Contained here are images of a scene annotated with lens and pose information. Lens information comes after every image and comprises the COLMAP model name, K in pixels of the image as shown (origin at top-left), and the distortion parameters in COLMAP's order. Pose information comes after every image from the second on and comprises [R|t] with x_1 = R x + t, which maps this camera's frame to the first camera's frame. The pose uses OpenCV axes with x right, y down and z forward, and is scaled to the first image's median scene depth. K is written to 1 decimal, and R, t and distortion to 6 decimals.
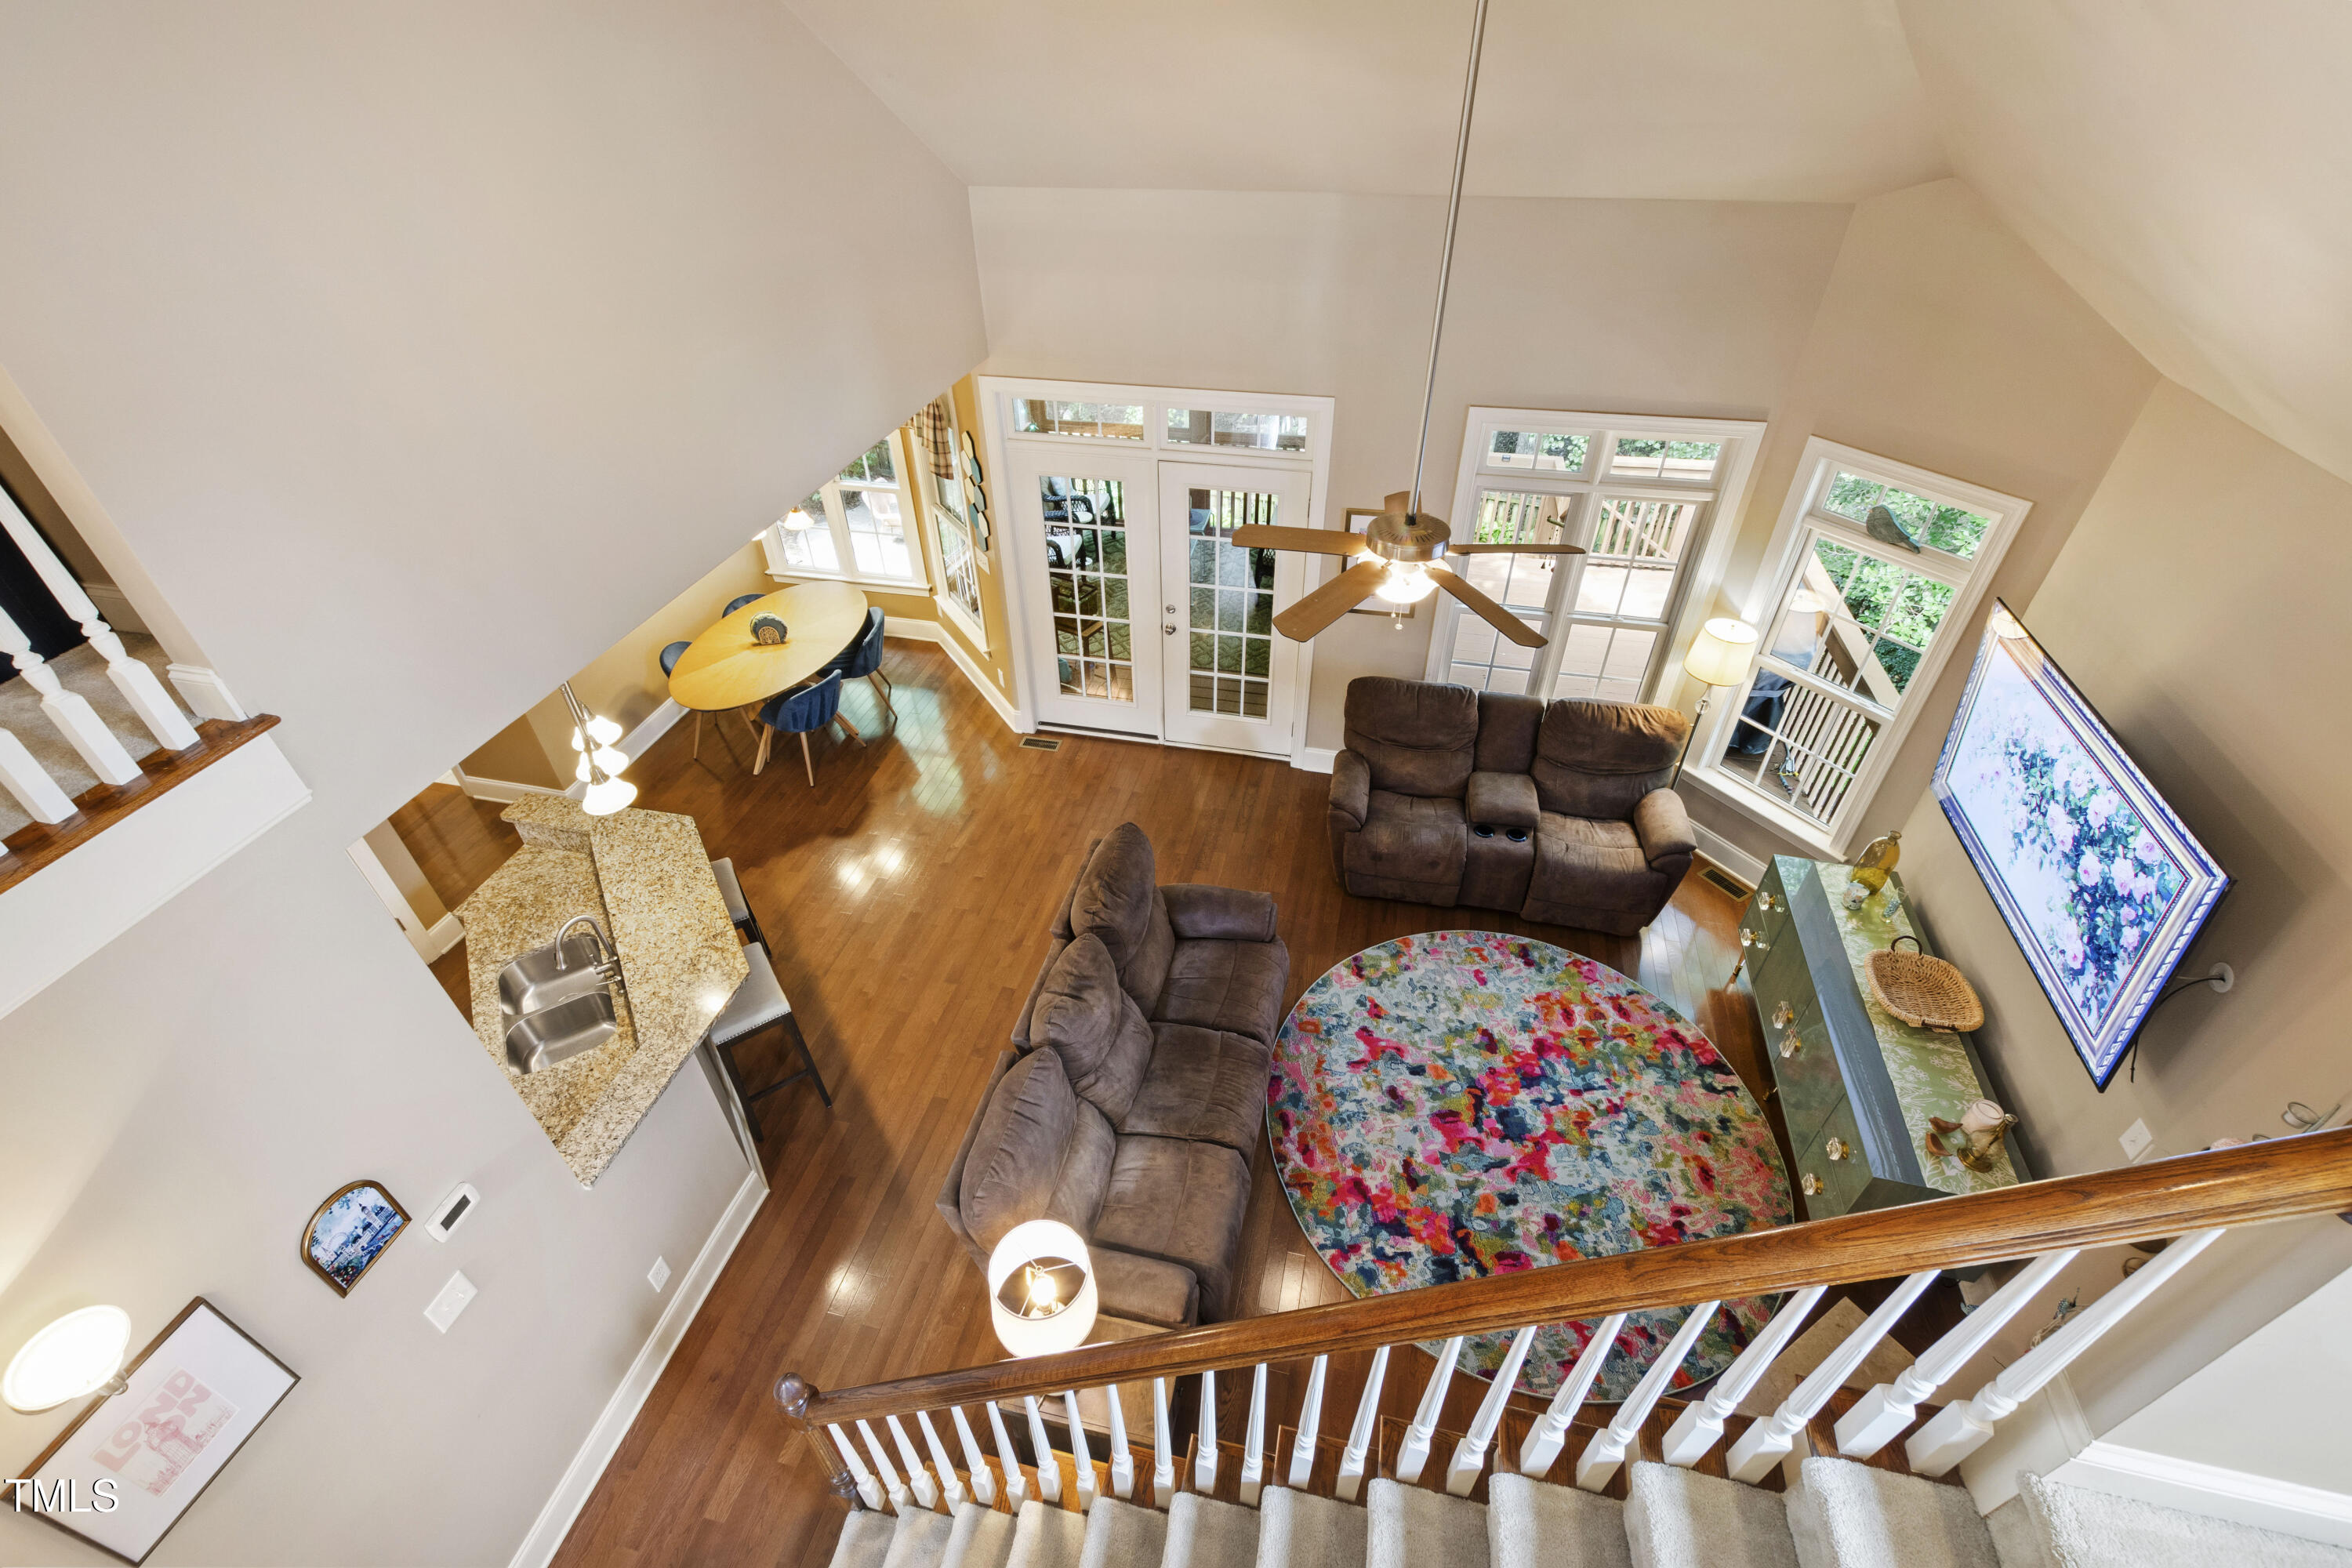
lens RADIAL K [[1030.3, 0, 1150.7], [0, 1030.3, 793.0], [0, 0, 1]] dist [0.010305, -0.004979]
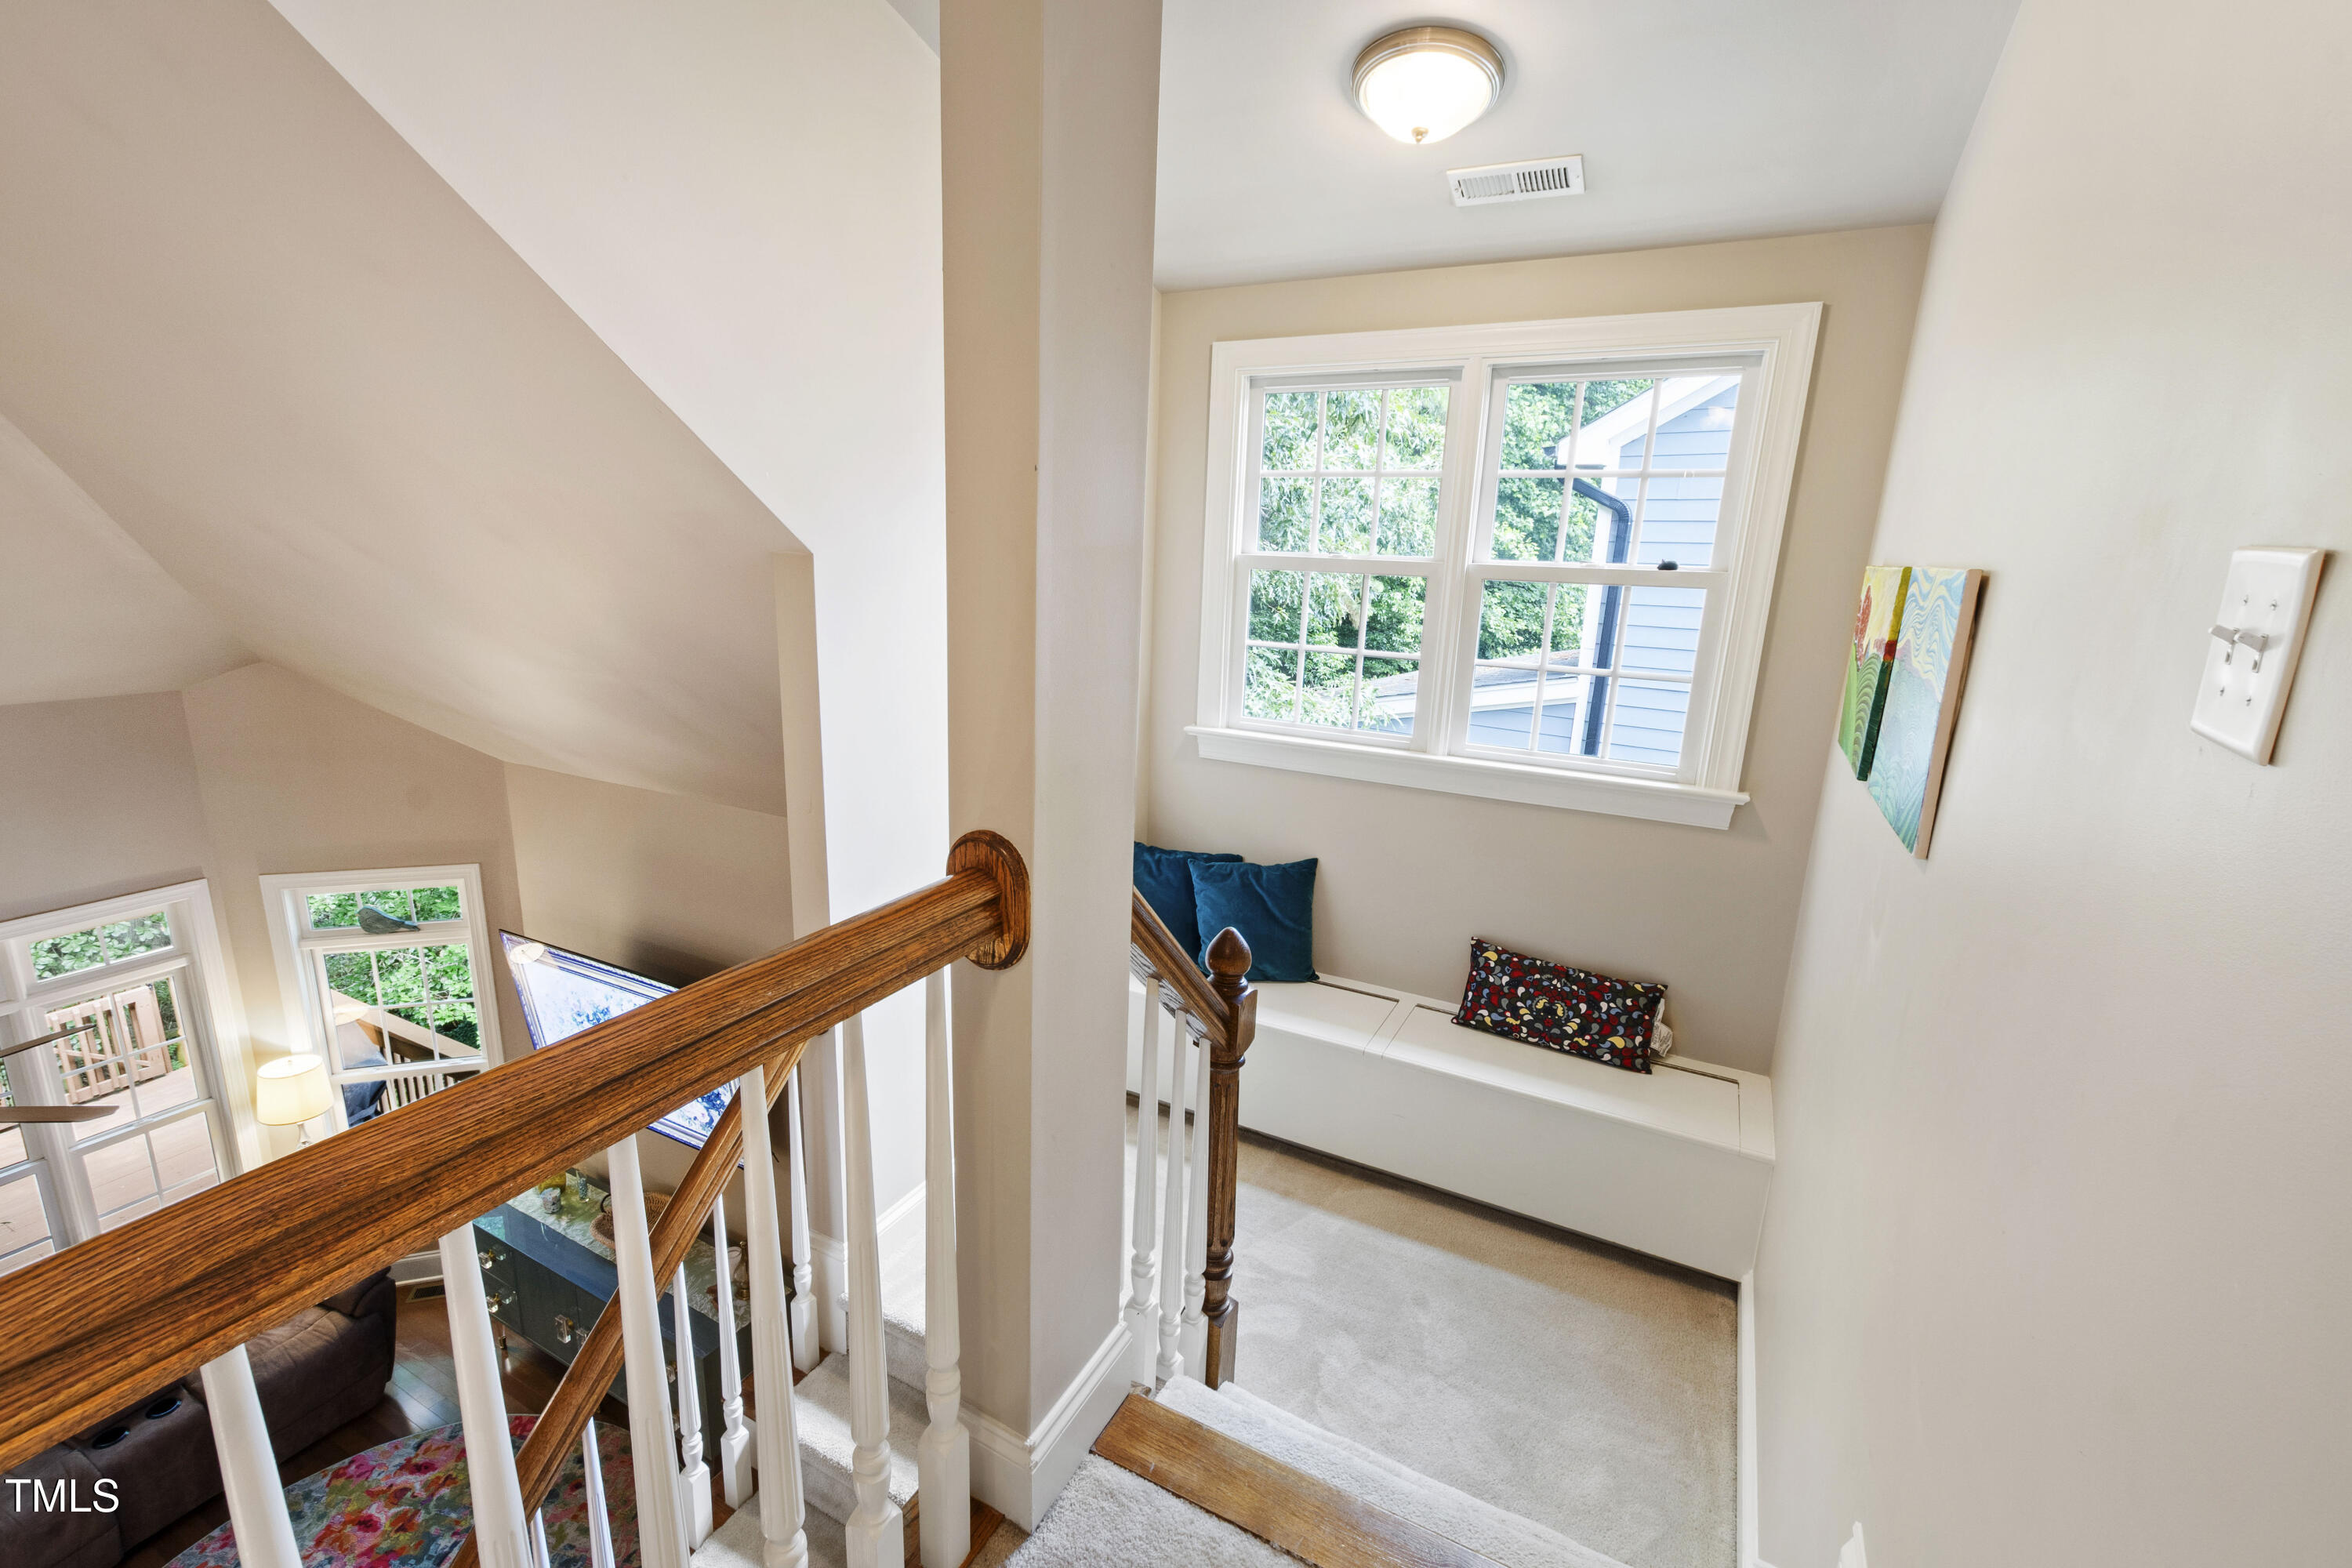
lens RADIAL K [[1030.3, 0, 1152.1], [0, 1030.3, 786.7], [0, 0, 1]] dist [0.010305, -0.004979]
pose [[0.244719, -0.208457, 0.946920, -0.118951], [0.579191, 0.814652, 0.029655, 0.075171], [-0.777593, 0.541190, 0.320097, -0.097815]]
